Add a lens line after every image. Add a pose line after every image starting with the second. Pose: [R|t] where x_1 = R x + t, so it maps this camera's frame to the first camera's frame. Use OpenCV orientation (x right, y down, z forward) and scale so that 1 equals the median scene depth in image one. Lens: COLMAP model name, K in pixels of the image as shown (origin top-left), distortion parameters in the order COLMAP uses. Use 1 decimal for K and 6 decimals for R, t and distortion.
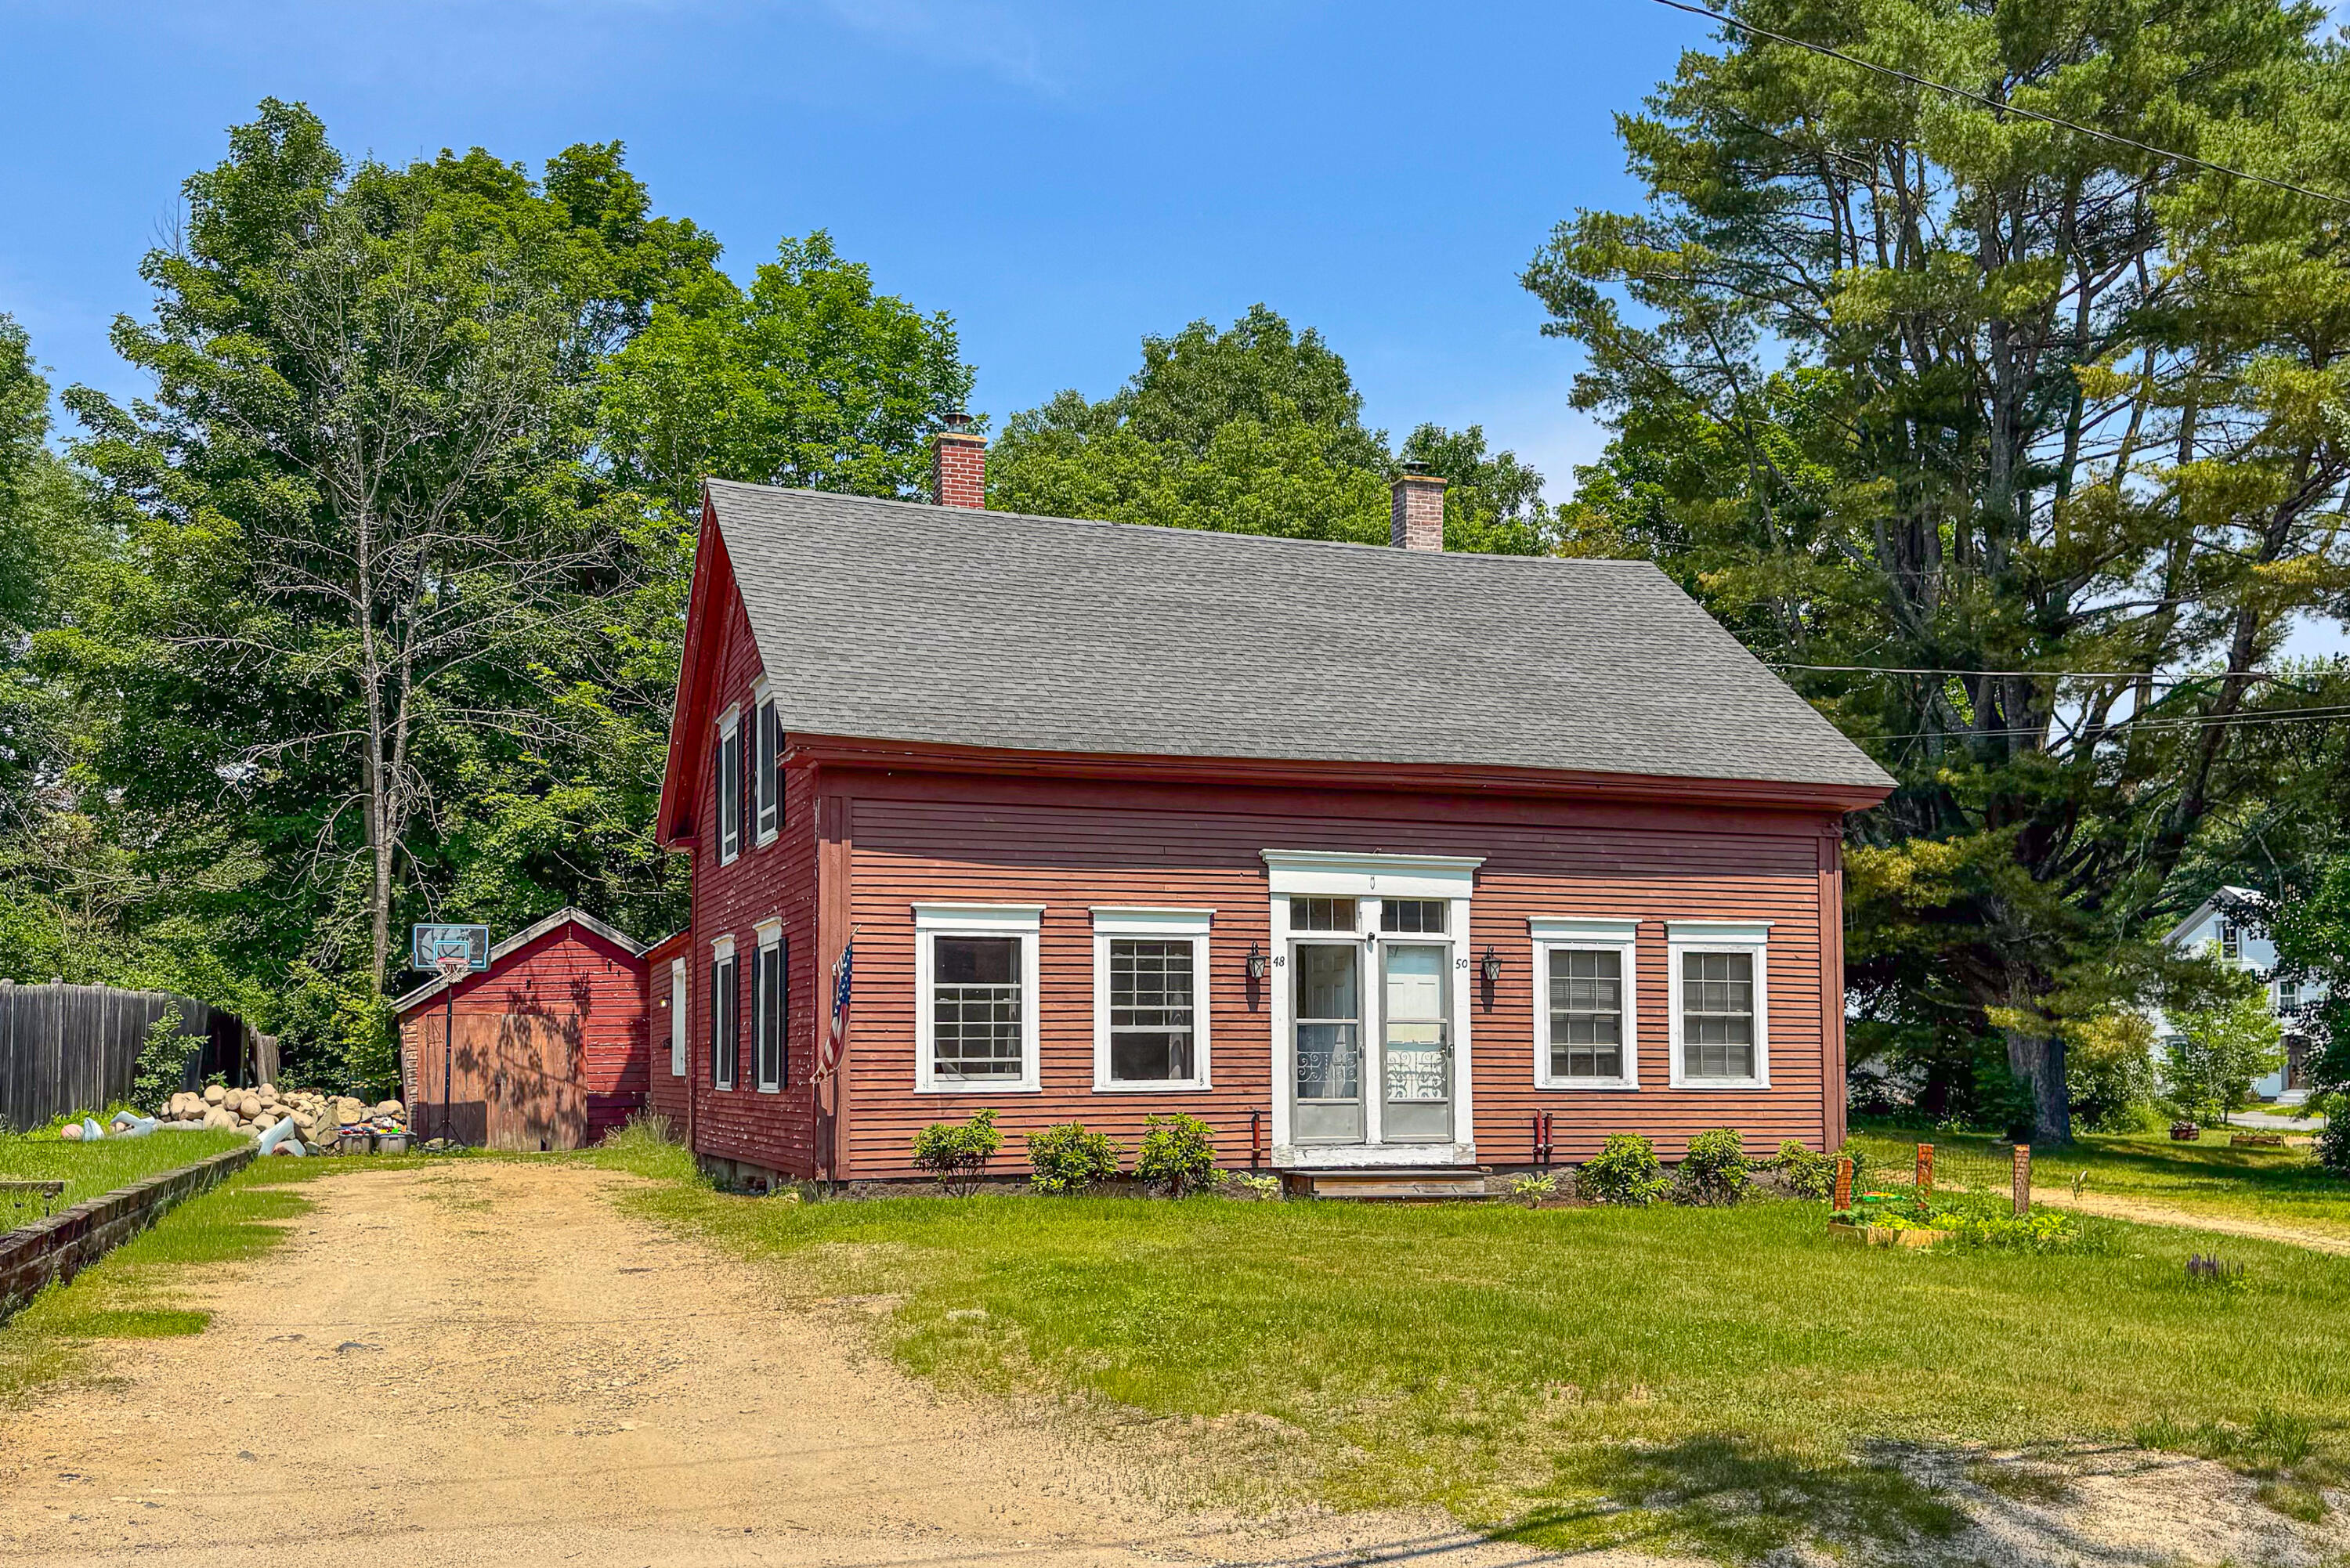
lens RADIAL K [[1997.4, 0, 1177.1], [0, 1997.4, 861.8], [0, 0, 1]] dist [0.157281, -0.274325]
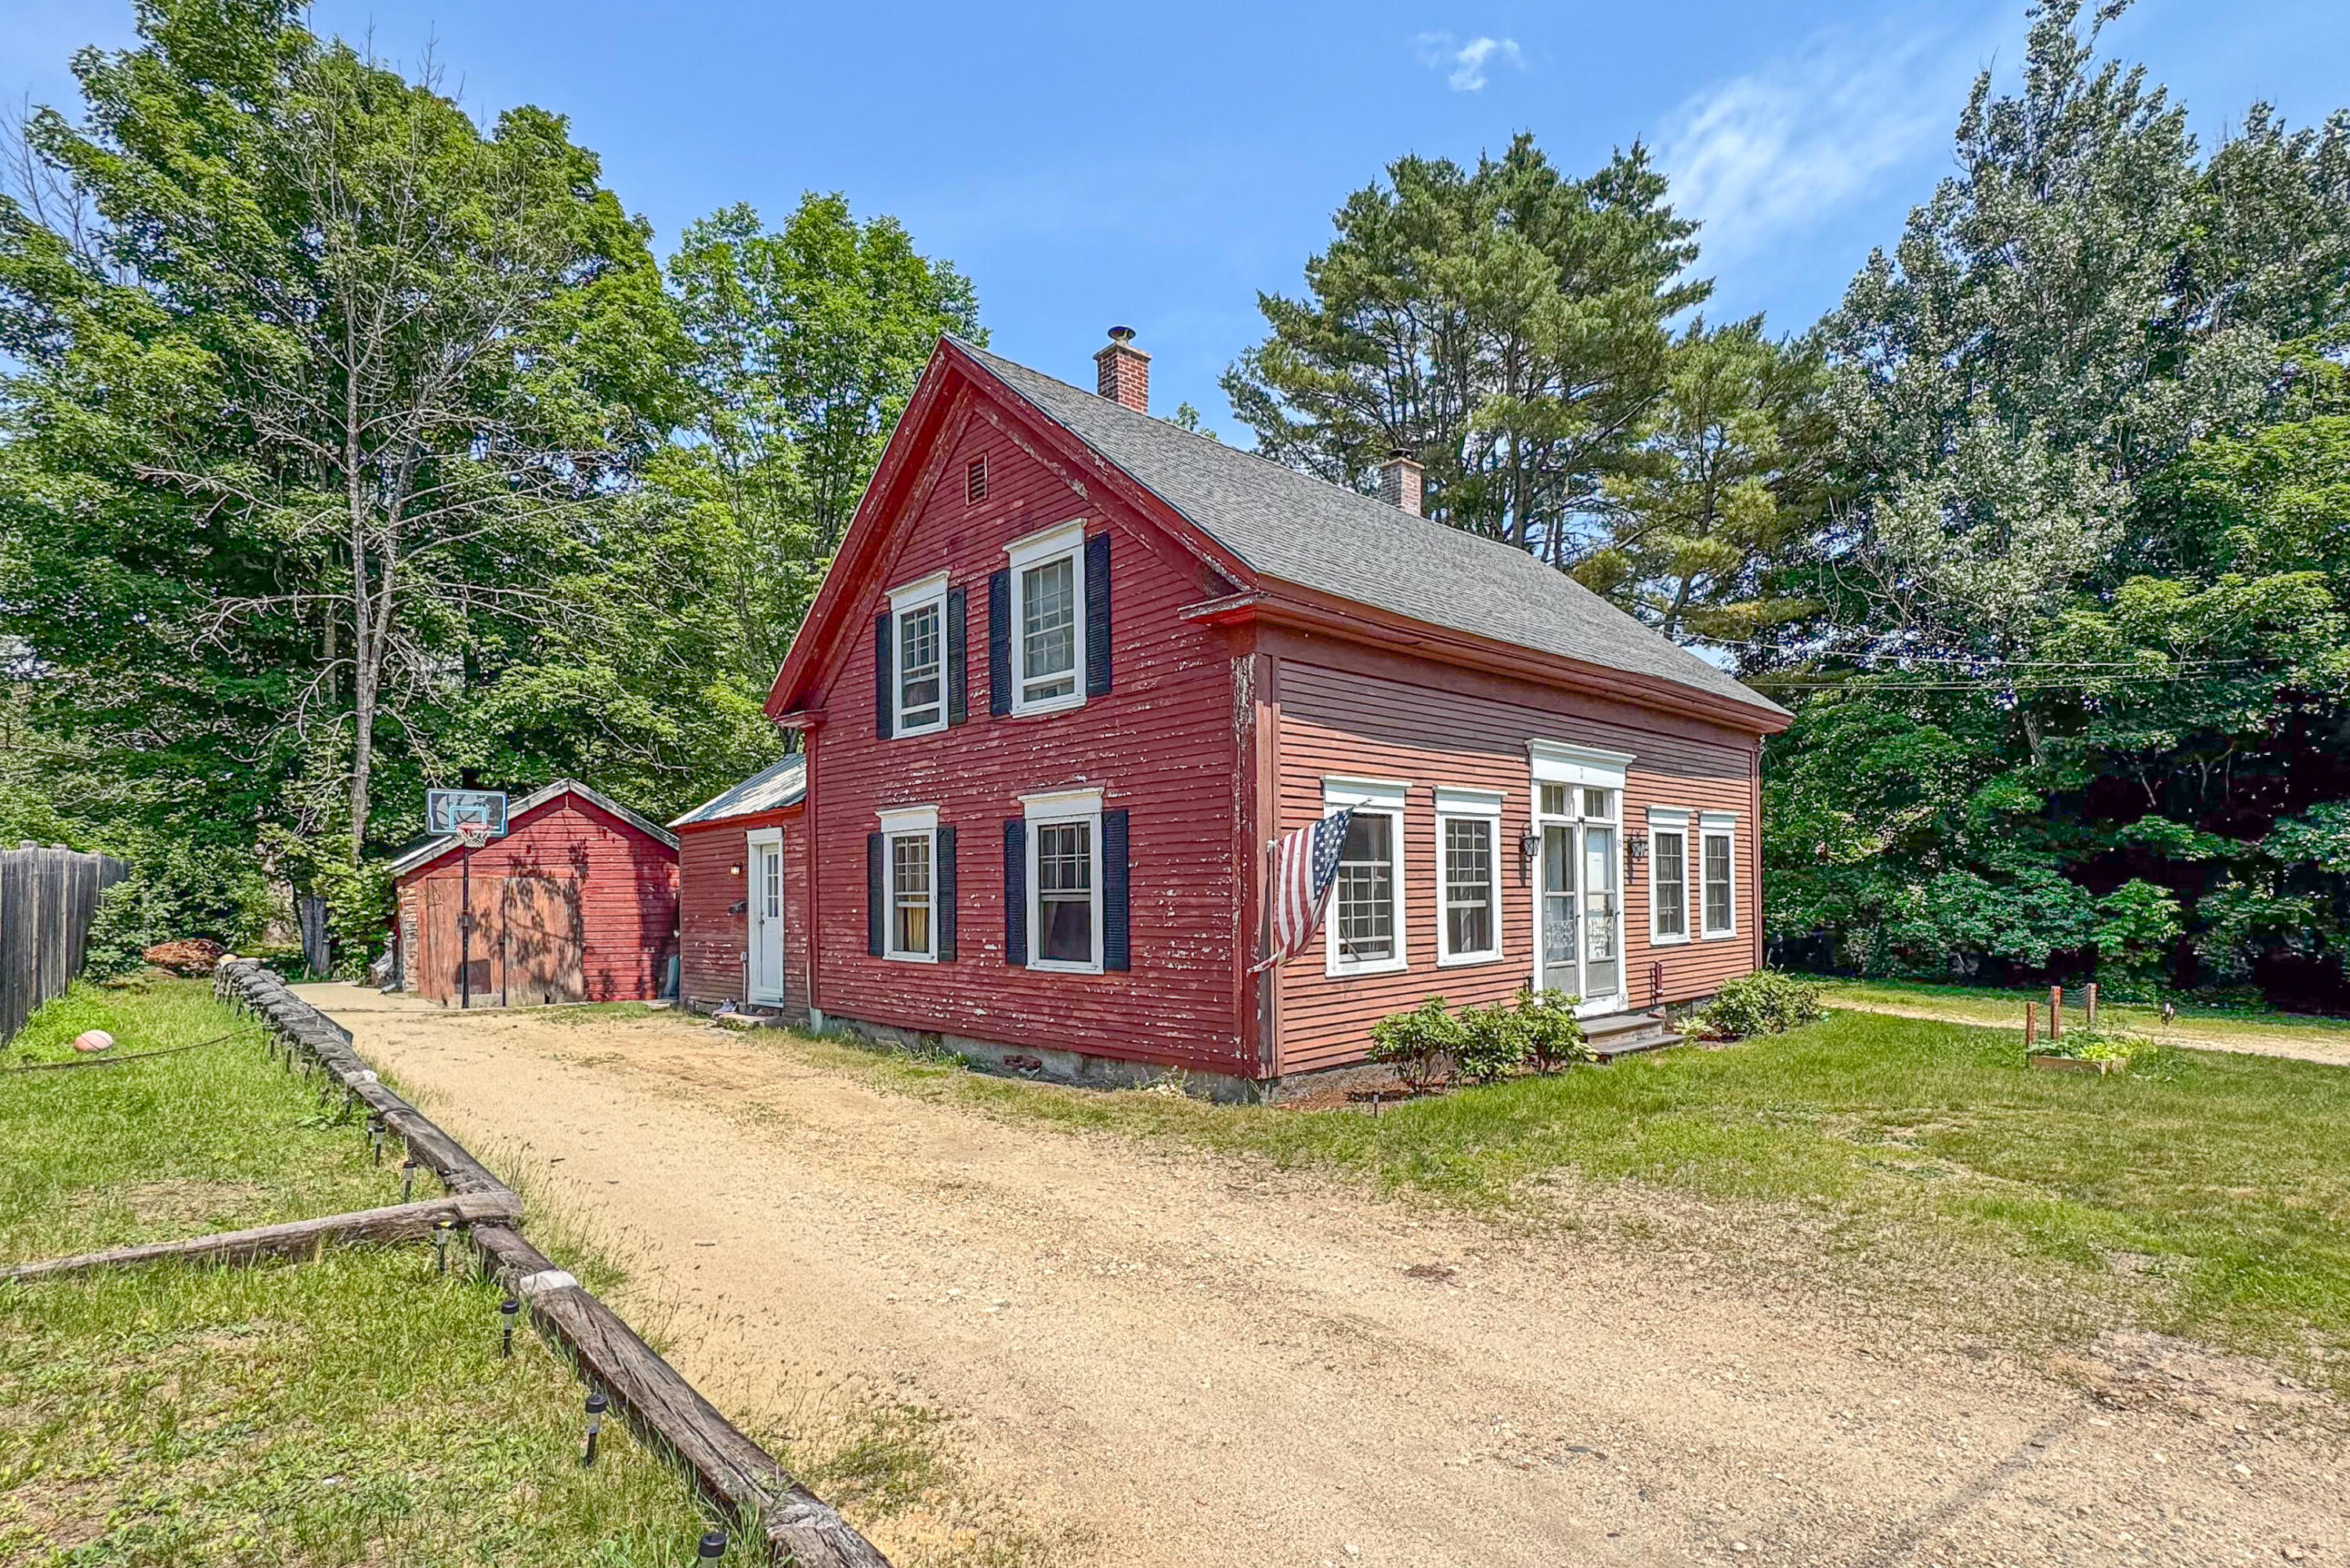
lens RADIAL K [[1119.9, 0, 1169.4], [0, 1119.9, 821.8], [0, 0, 1]] dist [-0.000633, -0.000054]
pose [[0.919380, 0.016315, 0.393032, -0.368976], [-0.031397, 0.998995, 0.031975, 0.025205], [-0.392115, -0.041738, 0.918969, 0.496930]]
